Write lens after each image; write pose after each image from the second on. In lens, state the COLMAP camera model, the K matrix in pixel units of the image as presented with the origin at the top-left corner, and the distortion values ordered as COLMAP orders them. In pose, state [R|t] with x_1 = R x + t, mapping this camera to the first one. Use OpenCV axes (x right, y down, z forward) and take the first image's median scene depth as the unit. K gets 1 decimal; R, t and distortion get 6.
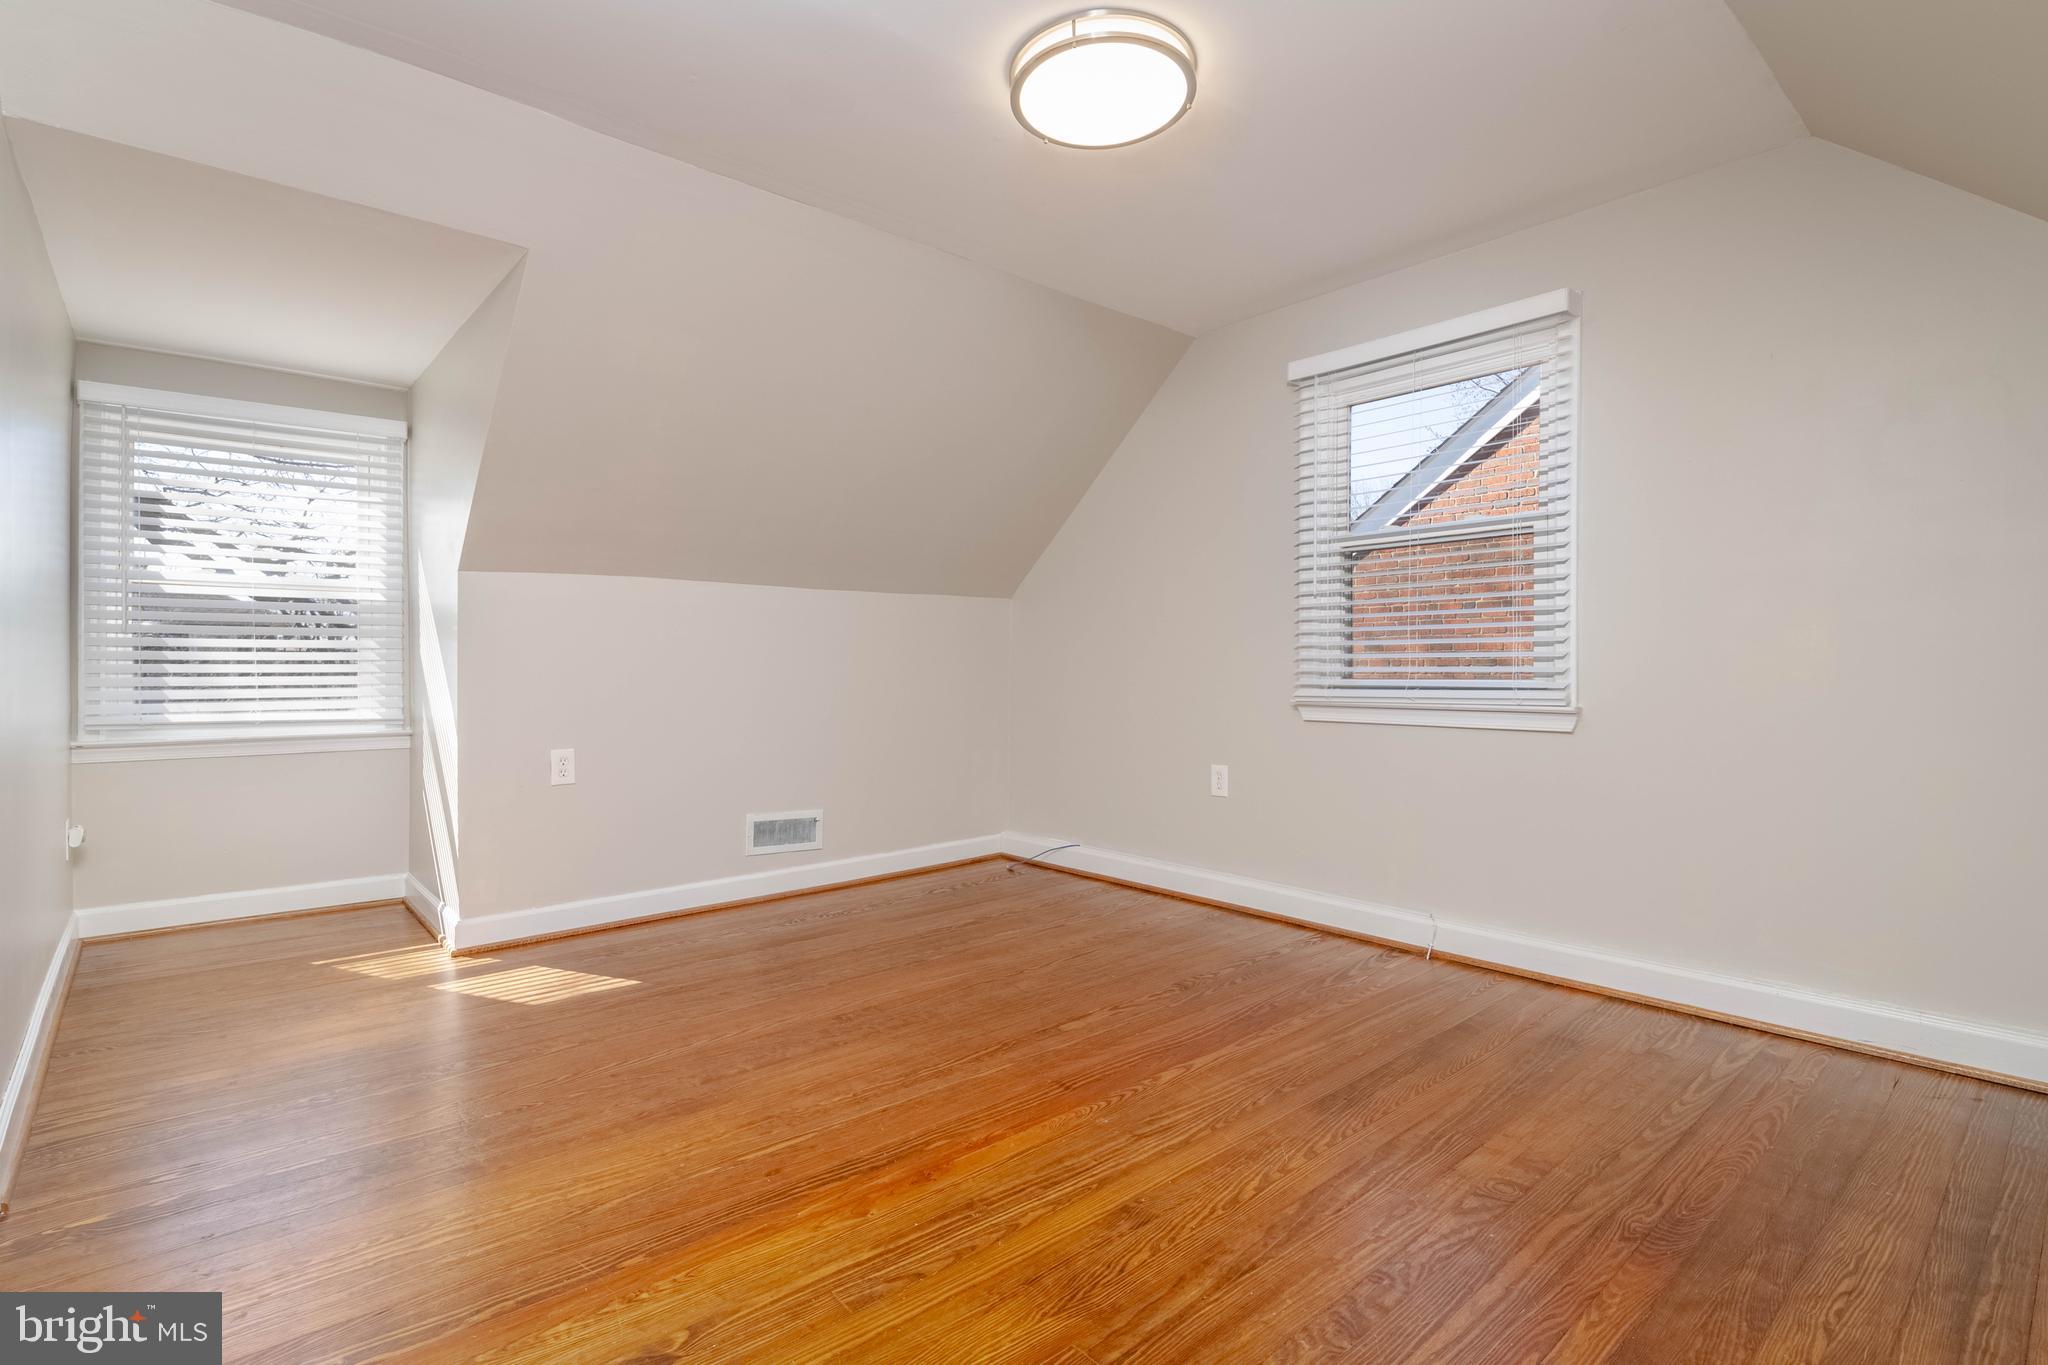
lens RADIAL K [[996.5, 0, 1024.1], [0, 996.5, 675.5], [0, 0, 1]] dist [-0.005351, -0.000801]
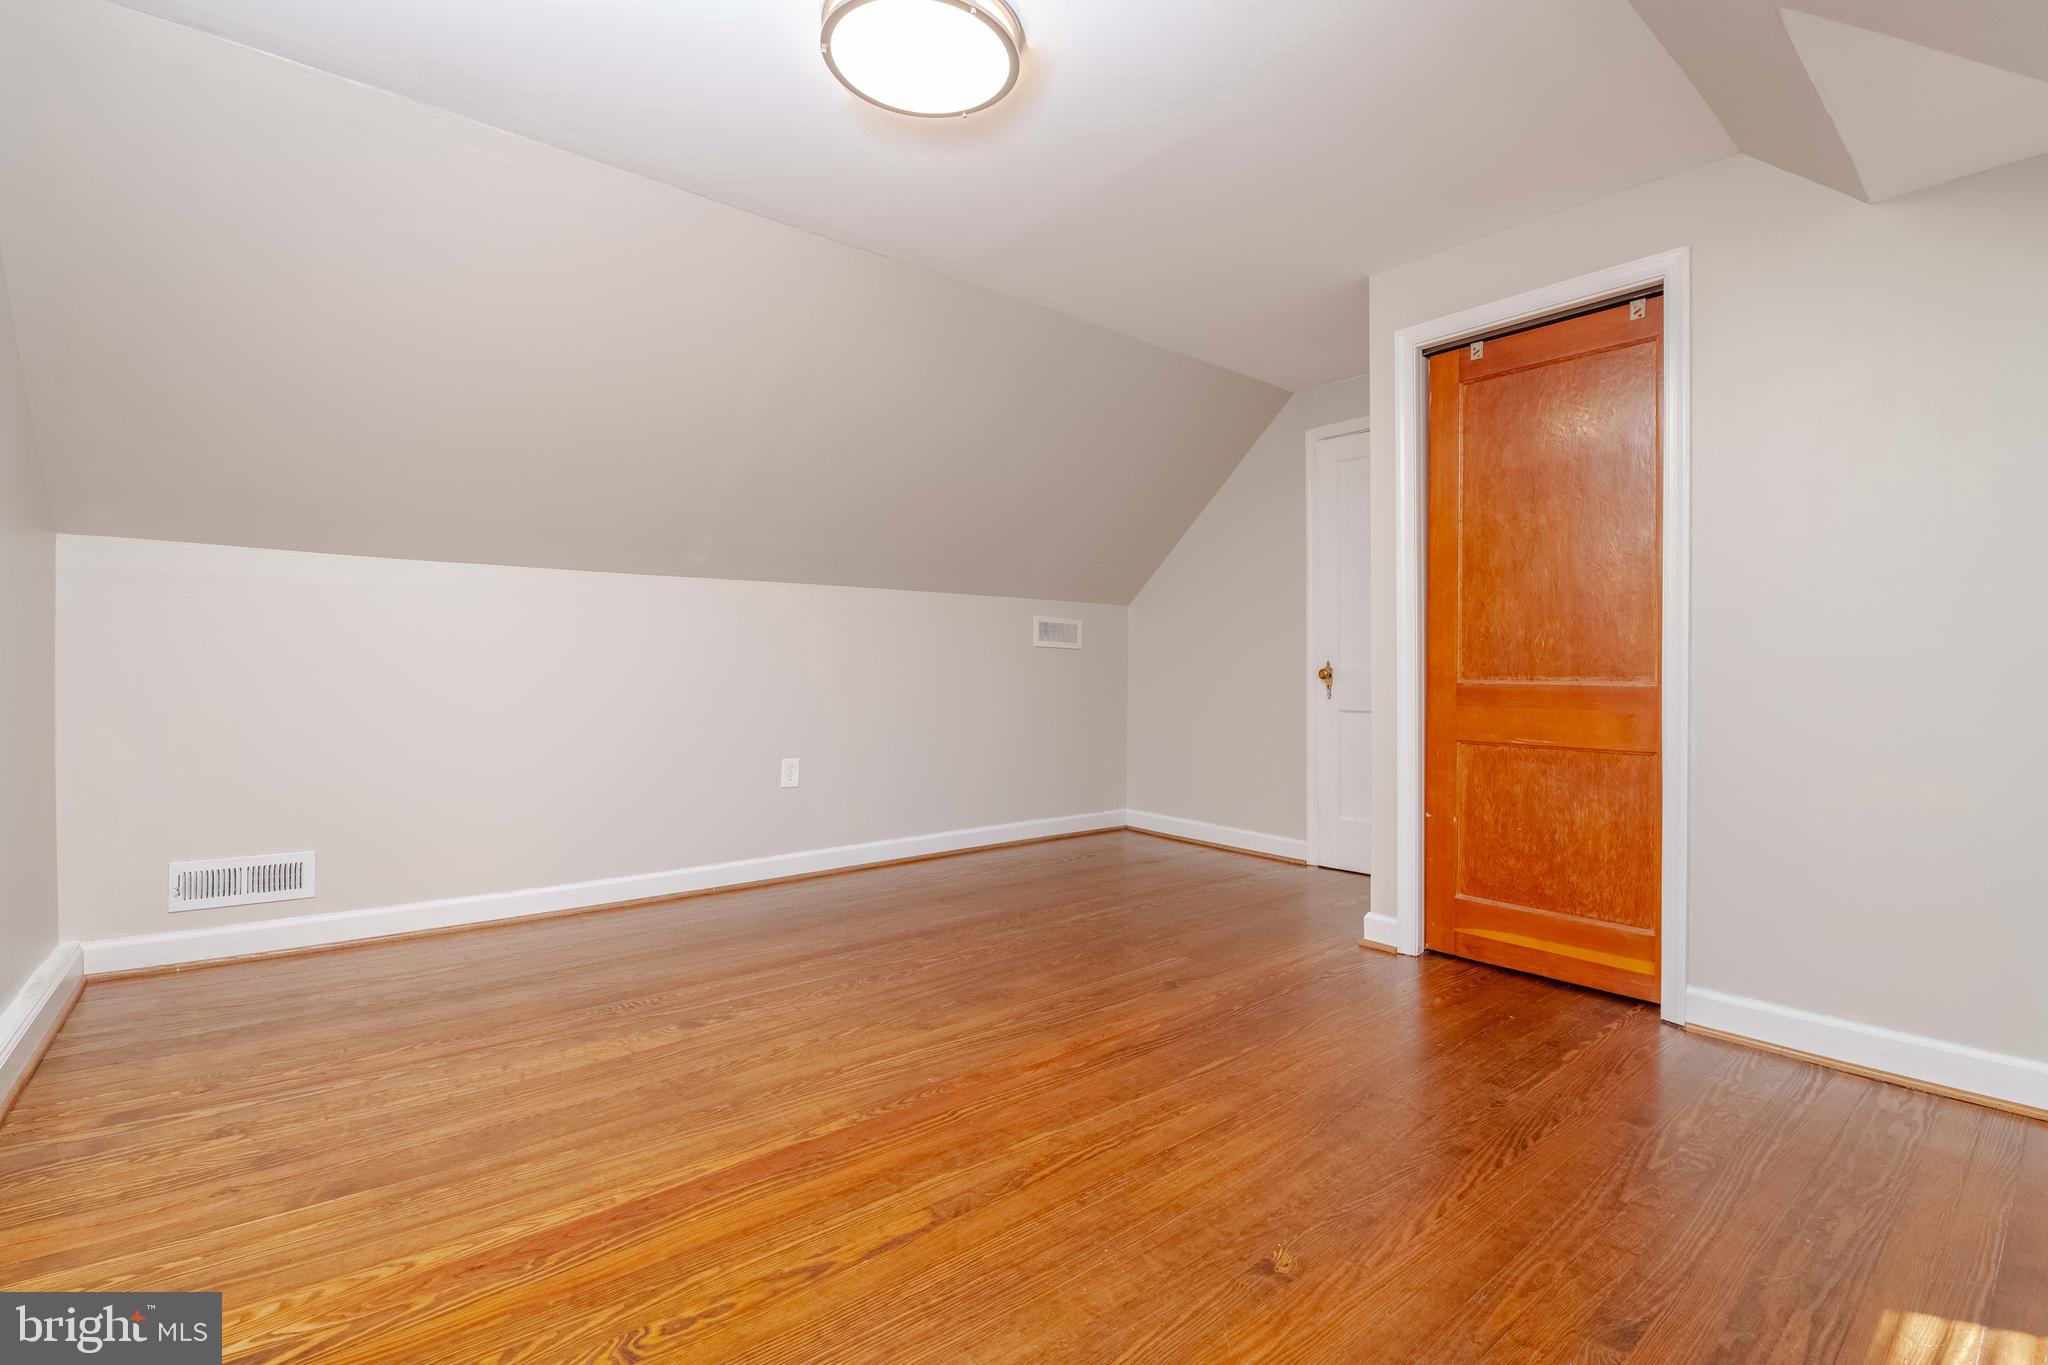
lens RADIAL K [[907.0, 0, 1023.4], [0, 907.0, 677.3], [0, 0, 1]] dist [-0.001455, -0.006199]
pose [[-0.999444, -0.006707, 0.032650, -0.051796], [-0.006325, 0.999910, 0.011798, -0.006784], [-0.032726, 0.011585, -0.999397, 2.013635]]
